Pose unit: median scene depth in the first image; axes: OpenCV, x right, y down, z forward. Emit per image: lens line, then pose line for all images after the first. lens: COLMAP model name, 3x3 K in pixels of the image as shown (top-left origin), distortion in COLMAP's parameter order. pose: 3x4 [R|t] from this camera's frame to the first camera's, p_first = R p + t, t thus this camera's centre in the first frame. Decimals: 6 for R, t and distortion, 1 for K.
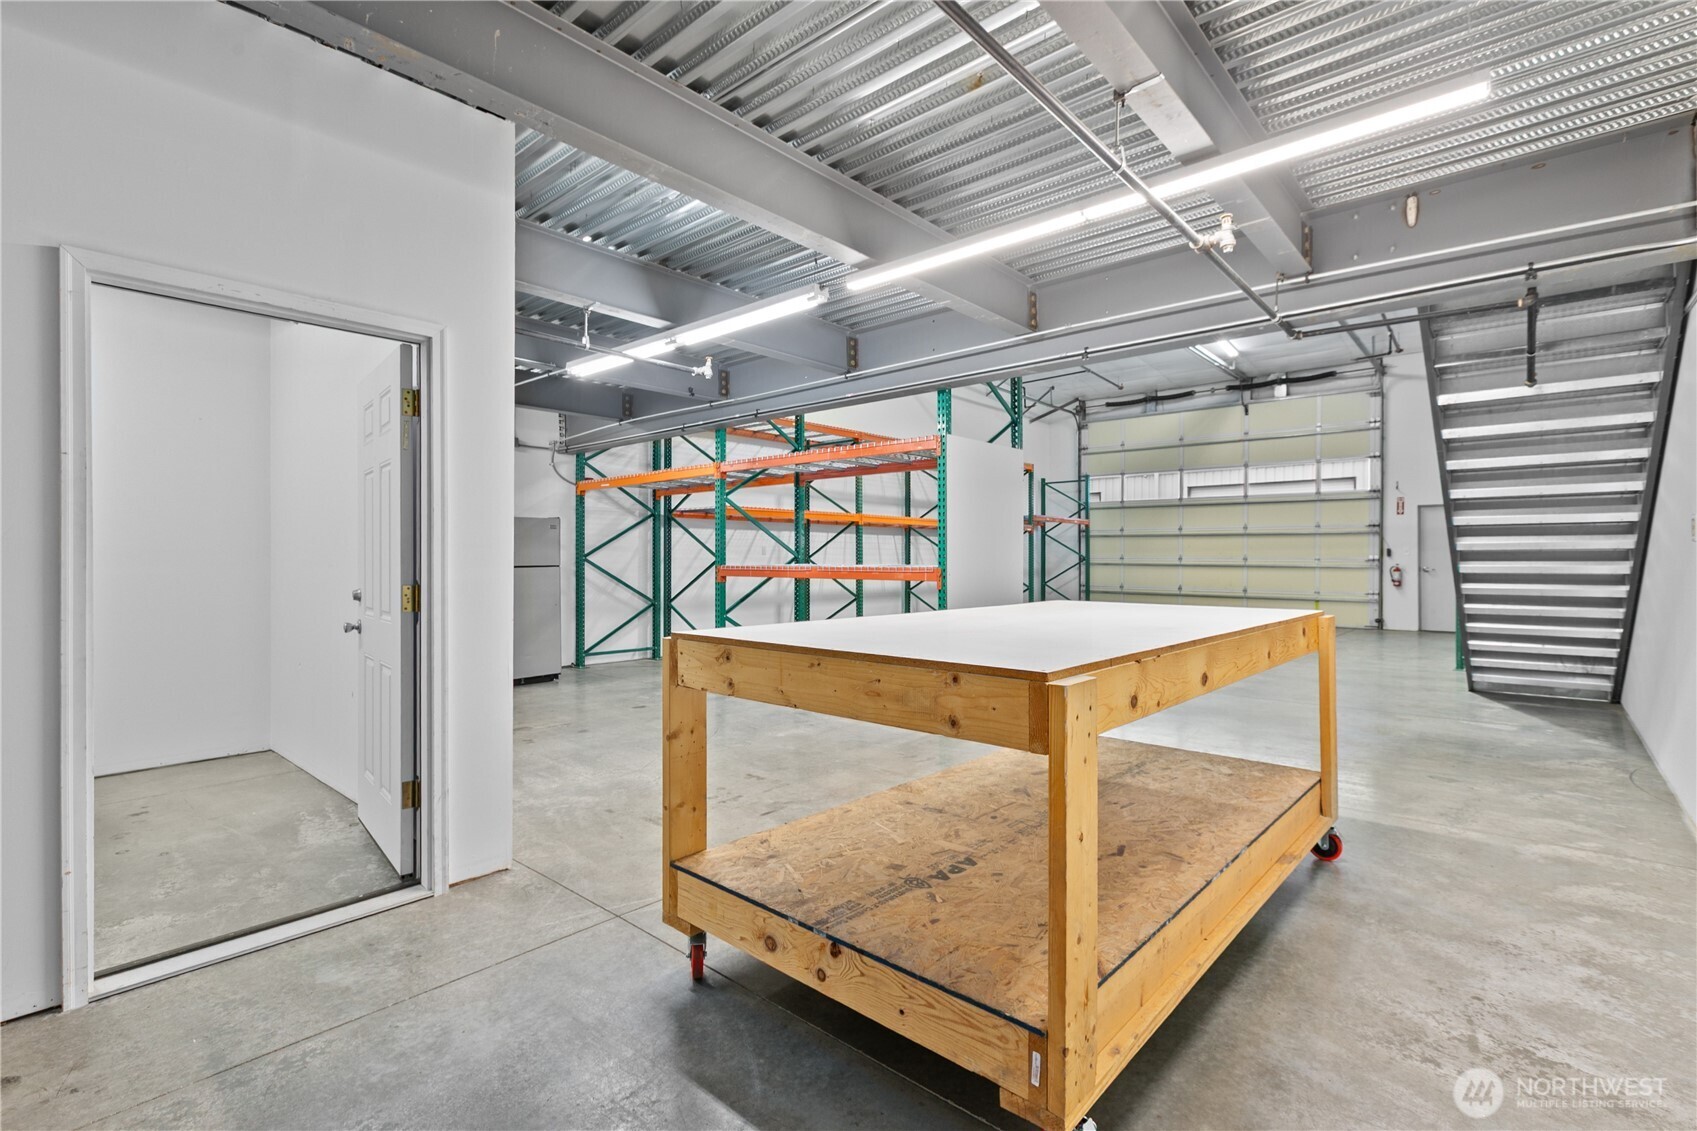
lens RADIAL K [[781.4, 0, 848.5], [0, 781.4, 565.5], [0, 0, 1]] dist [0.003947, 0.000143]
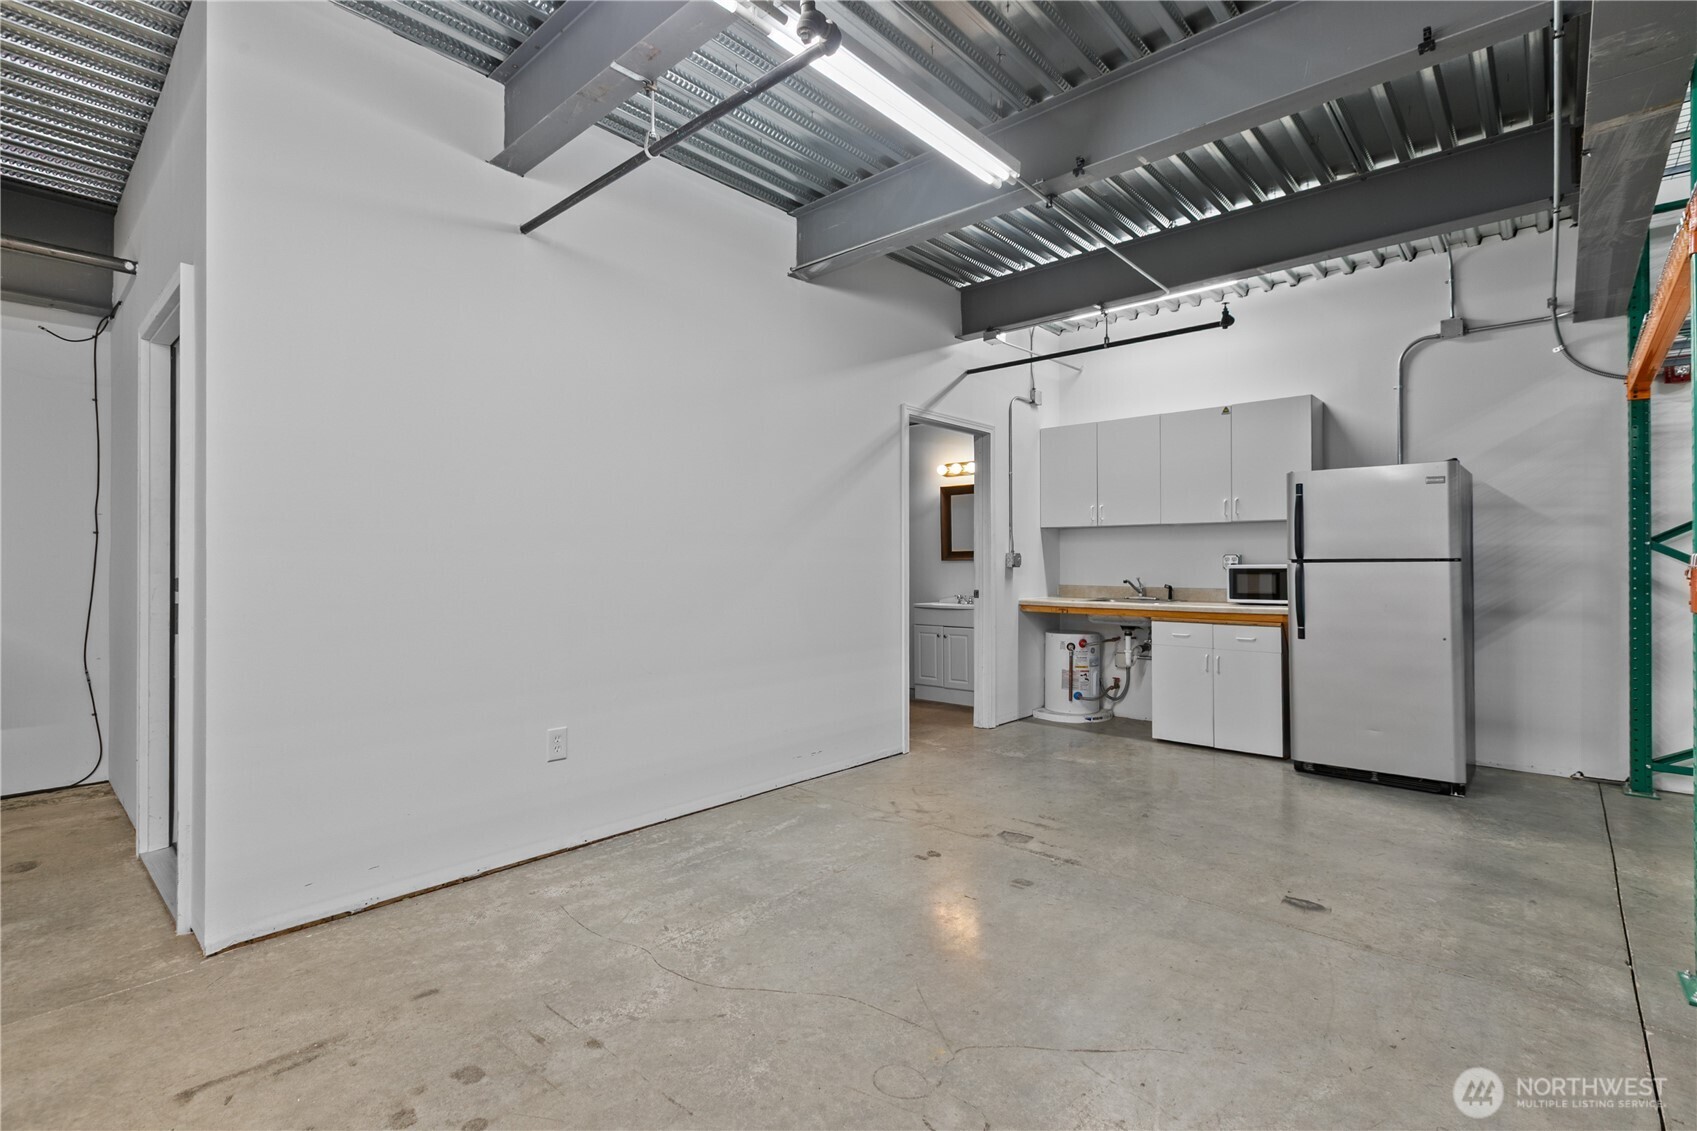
lens RADIAL K [[783.9, 0, 848.5], [0, 783.9, 565.5], [0, 0, 1]] dist [-0.004407, -0.000628]
pose [[-0.016103, 0.004089, -0.999862, 0.293275], [-0.007356, 0.999964, 0.004208, 0.011494], [0.999843, 0.007423, -0.016072, 1.627295]]
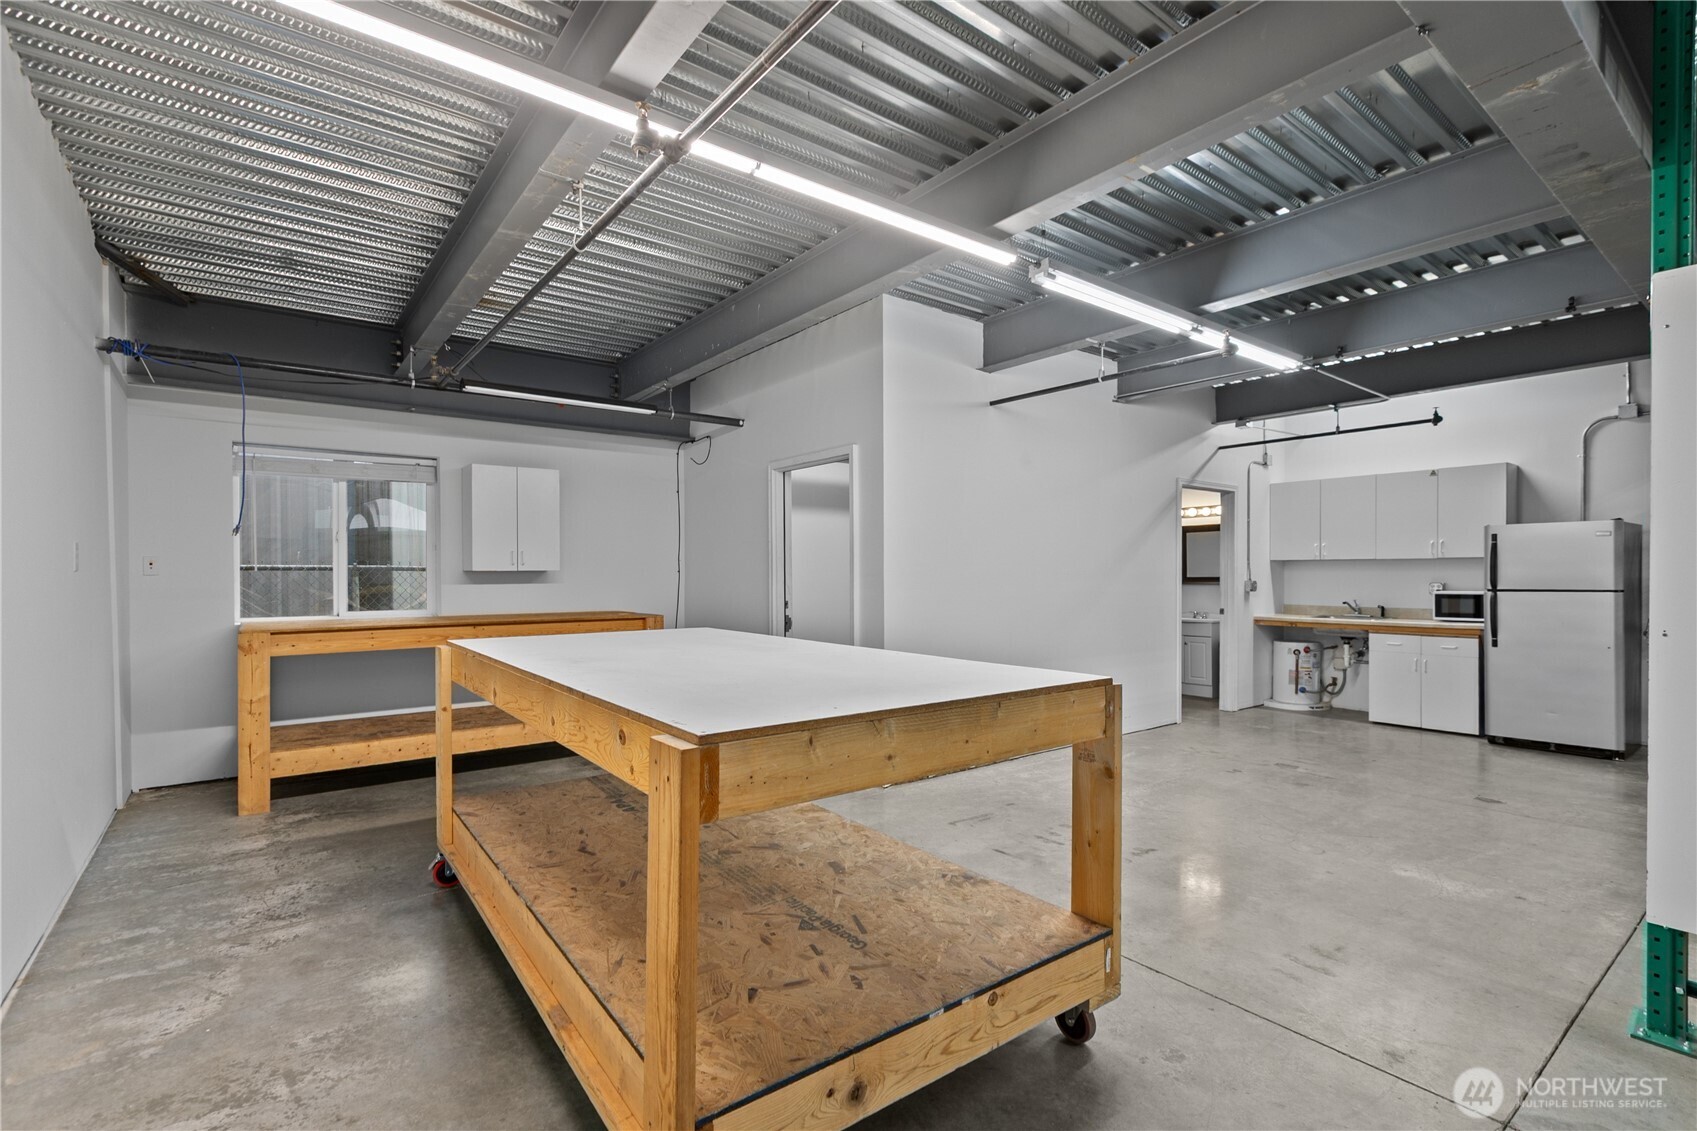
lens RADIAL K [[777.3, 0, 851.1], [0, 777.3, 587.9], [0, 0, 1]] dist [0.000457, -0.001224]
pose [[-0.196053, 0.017586, -0.980436, 1.059679], [-0.006751, 0.999791, 0.019283, -0.028601], [0.980570, 0.010400, -0.195894, 1.238185]]
